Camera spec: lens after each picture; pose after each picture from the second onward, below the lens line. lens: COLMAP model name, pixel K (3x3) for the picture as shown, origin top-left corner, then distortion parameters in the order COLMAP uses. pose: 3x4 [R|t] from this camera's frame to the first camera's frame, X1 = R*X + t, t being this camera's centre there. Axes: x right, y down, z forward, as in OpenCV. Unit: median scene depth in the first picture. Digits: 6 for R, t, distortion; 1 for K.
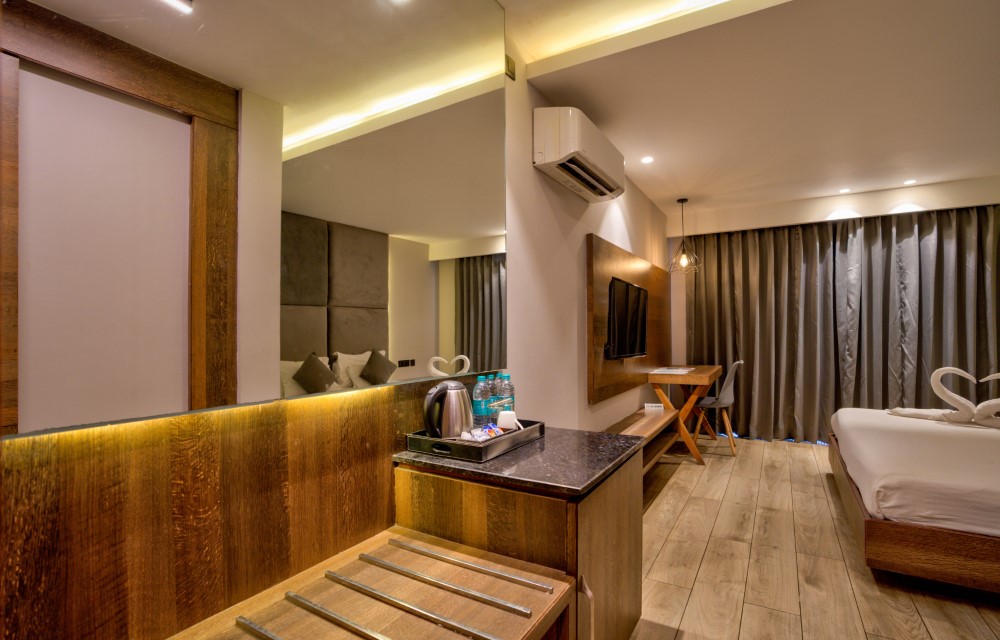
lens RADIAL K [[482.6, 0, 480.2], [0, 482.6, 331.3], [0, 0, 1]] dist [-0.031533, 0.007032]
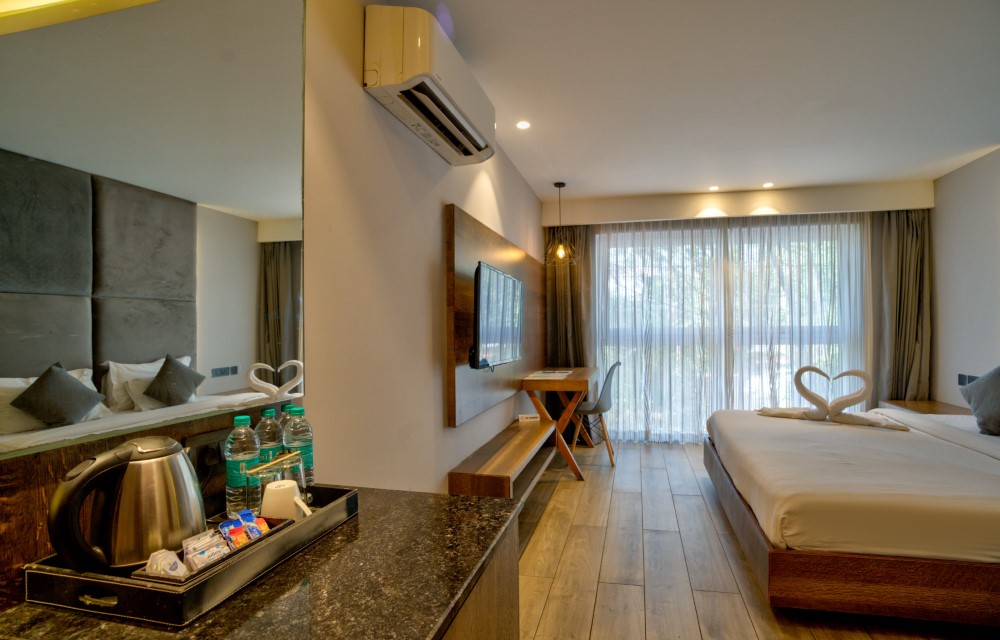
lens RADIAL K [[482.6, 0, 496.9], [0, 482.6, 316.5], [0, 0, 1]] dist [-0.031533, 0.007032]
pose [[0.959841, 0.004197, 0.280514, 0.079609], [0.003204, 0.999659, -0.025918, -0.004066], [-0.280527, 0.025776, 0.959500, 0.236748]]
